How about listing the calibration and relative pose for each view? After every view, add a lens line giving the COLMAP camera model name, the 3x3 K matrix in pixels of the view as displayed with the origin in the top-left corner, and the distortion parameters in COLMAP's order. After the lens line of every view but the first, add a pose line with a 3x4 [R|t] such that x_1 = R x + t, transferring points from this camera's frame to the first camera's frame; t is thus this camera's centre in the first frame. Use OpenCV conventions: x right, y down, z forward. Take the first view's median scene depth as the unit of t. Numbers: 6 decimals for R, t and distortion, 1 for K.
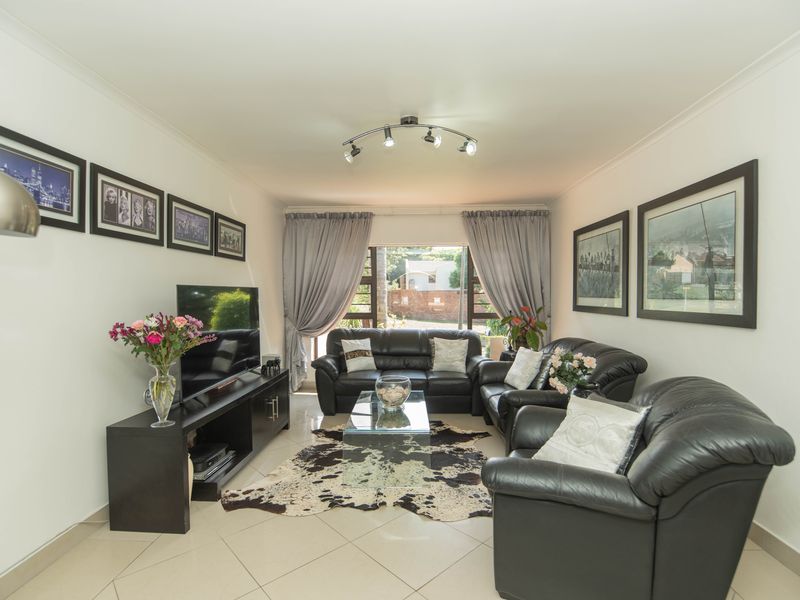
lens RADIAL K [[398.6, 0, 401.5], [0, 398.6, 305.2], [0, 0, 1]] dist [0.001093, -0.020027]
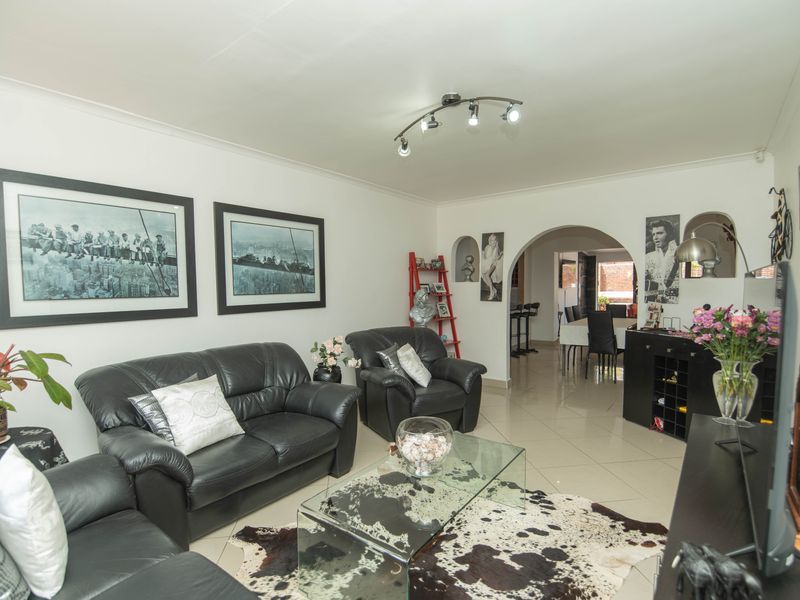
lens RADIAL K [[398.6, 0, 401.5], [0, 398.6, 305.2], [0, 0, 1]] dist [0.001093, -0.020027]
pose [[-0.809075, -0.017162, 0.587455, -0.399891], [0.027754, 0.997343, 0.067361, -0.051118], [-0.587050, 0.070804, -0.806449, 1.697344]]
